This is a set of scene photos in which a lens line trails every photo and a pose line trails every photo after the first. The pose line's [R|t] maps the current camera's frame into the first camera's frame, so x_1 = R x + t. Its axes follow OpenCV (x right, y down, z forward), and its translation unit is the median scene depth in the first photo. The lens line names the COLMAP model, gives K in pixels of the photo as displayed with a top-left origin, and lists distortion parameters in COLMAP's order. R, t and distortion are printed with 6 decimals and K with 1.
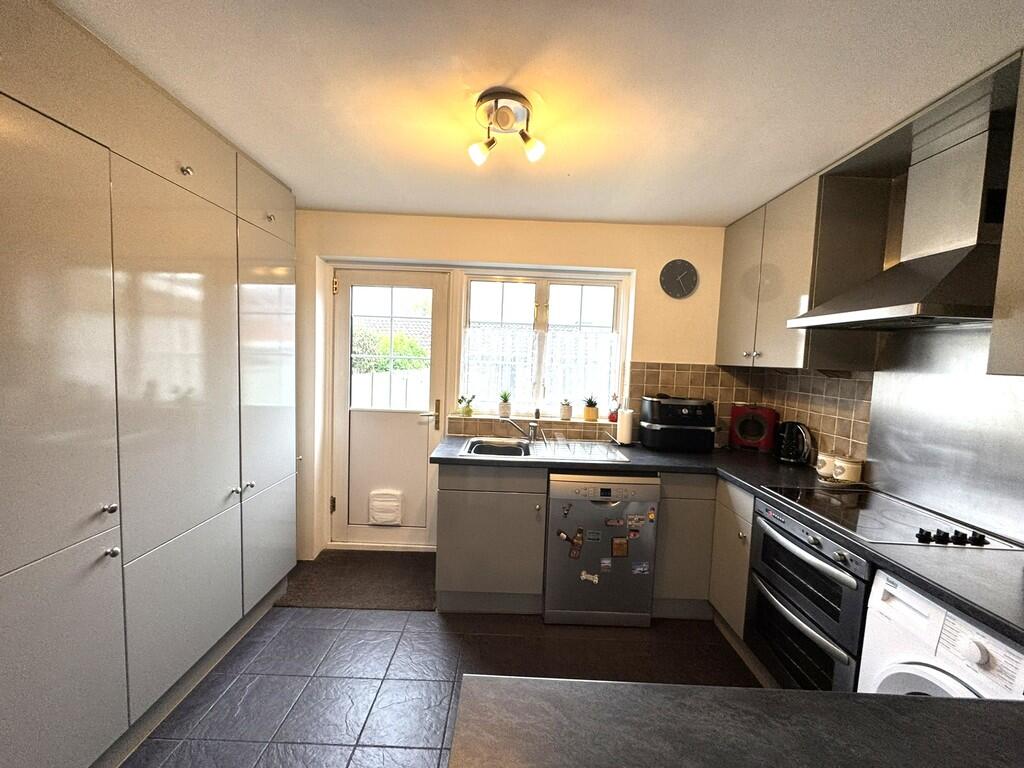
lens RADIAL K [[407.9, 0, 510.5], [0, 407.9, 383.7], [0, 0, 1]] dist [-0.002034, 0.000009]
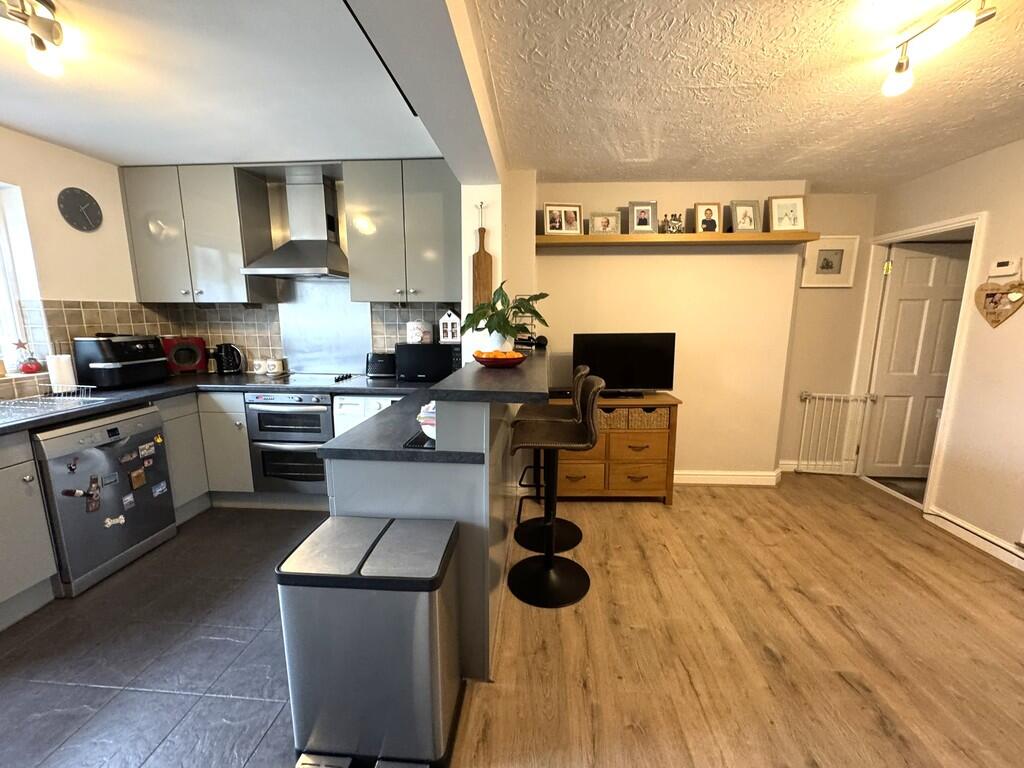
lens RADIAL K [[407.9, 0, 510.5], [0, 407.9, 383.7], [0, 0, 1]] dist [-0.002034, 0.000009]
pose [[0.070817, -0.208323, 0.975493, -0.605617], [0.067602, 0.976702, 0.203674, 0.012607], [-0.995196, 0.051522, 0.083250, -0.051020]]
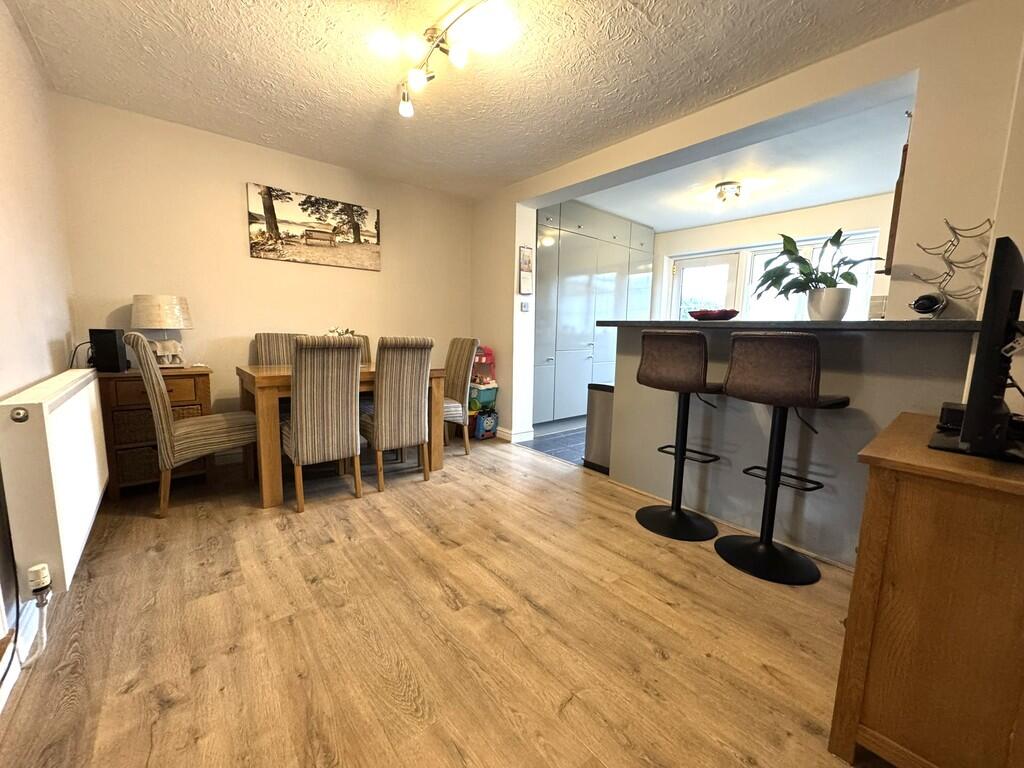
lens RADIAL K [[406.4, 0, 513.7], [0, 406.4, 380.5], [0, 0, 1]] dist [-0.000746, -0.000062]
pose [[0.649992, 0.067594, -0.756929, 0.680539], [-0.048248, 0.997698, 0.047663, 0.269853], [0.758408, 0.005540, 0.651757, -0.979583]]
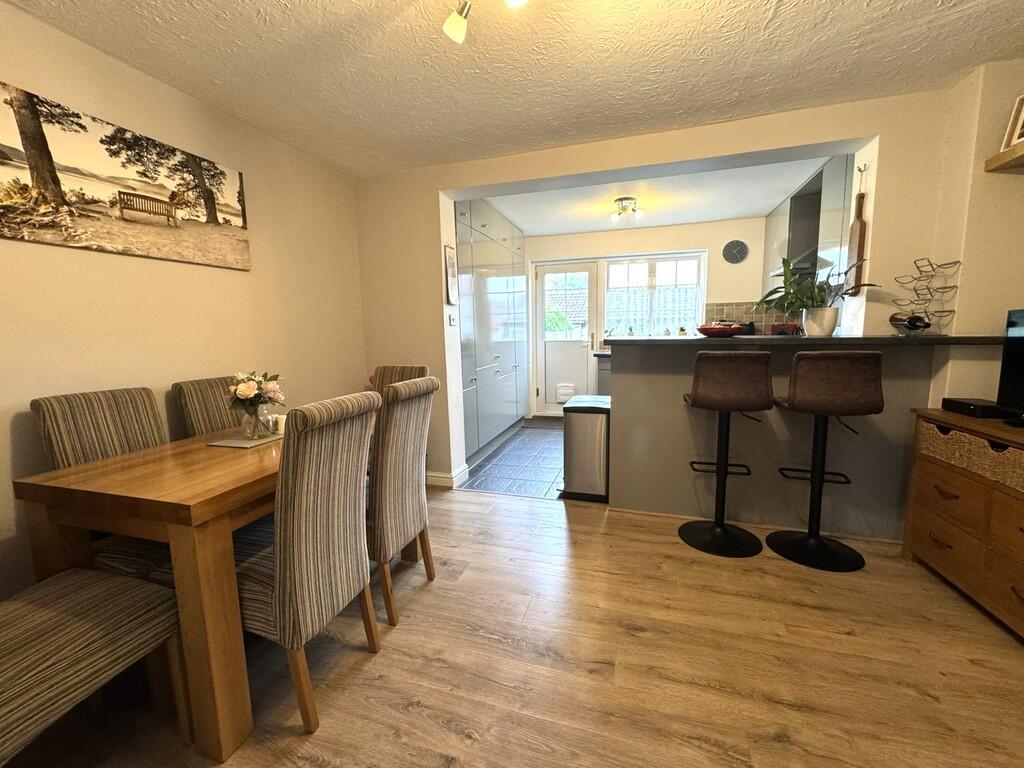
lens RADIAL K [[418.6, 0, 512.5], [0, 418.6, 380.3], [0, 0, 1]] dist [-0.000980, -0.000384]
pose [[0.953853, -0.020908, -0.299546, 0.046223], [0.036603, 0.998230, 0.046881, 0.190173], [0.298035, -0.055682, 0.952929, -1.141009]]
